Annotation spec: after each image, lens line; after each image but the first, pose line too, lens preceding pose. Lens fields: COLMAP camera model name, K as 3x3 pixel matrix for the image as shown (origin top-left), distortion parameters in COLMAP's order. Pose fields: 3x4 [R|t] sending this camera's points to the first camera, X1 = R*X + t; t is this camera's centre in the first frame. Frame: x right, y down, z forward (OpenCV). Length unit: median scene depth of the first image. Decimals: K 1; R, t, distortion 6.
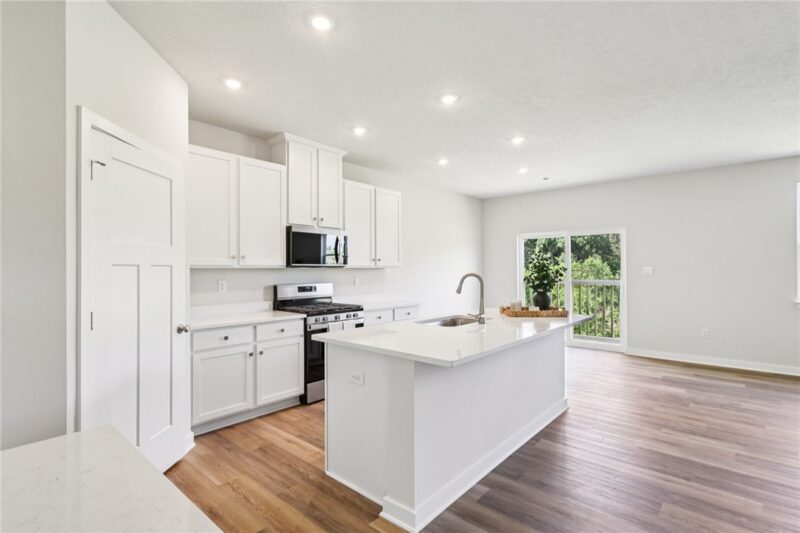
lens RADIAL K [[392.6, 0, 400.0], [0, 392.6, 266.5], [0, 0, 1]] dist [0.039397, 0.000024]
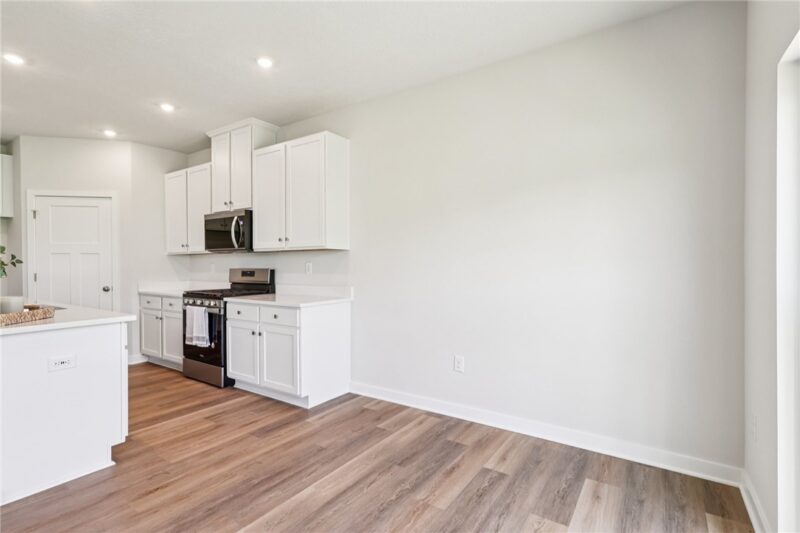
lens RADIAL K [[388.4, 0, 400.0], [0, 388.4, 266.5], [0, 0, 1]] dist [-0.000622, -0.000467]
pose [[0.112286, 0.009322, -0.993632, 0.835407], [0.012346, 0.999866, 0.010775, 0.034910], [0.993599, -0.013477, 0.112156, 1.350803]]
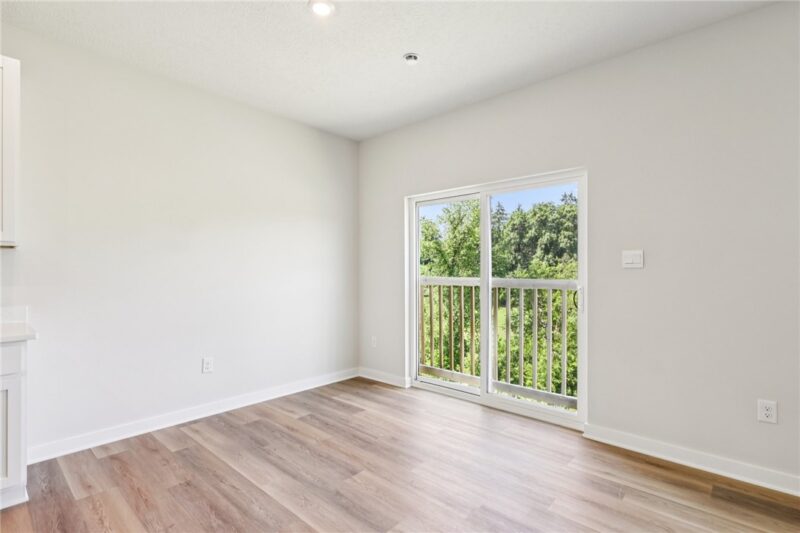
lens RADIAL K [[383.2, 0, 394.6], [0, 383.2, 270.6], [0, 0, 1]] dist [0.000933, -0.000080]
pose [[0.999425, 0.004124, -0.033667, 0.520440], [-0.003914, 0.999972, 0.006312, 0.032508], [0.033692, -0.006177, 0.999413, 0.788675]]
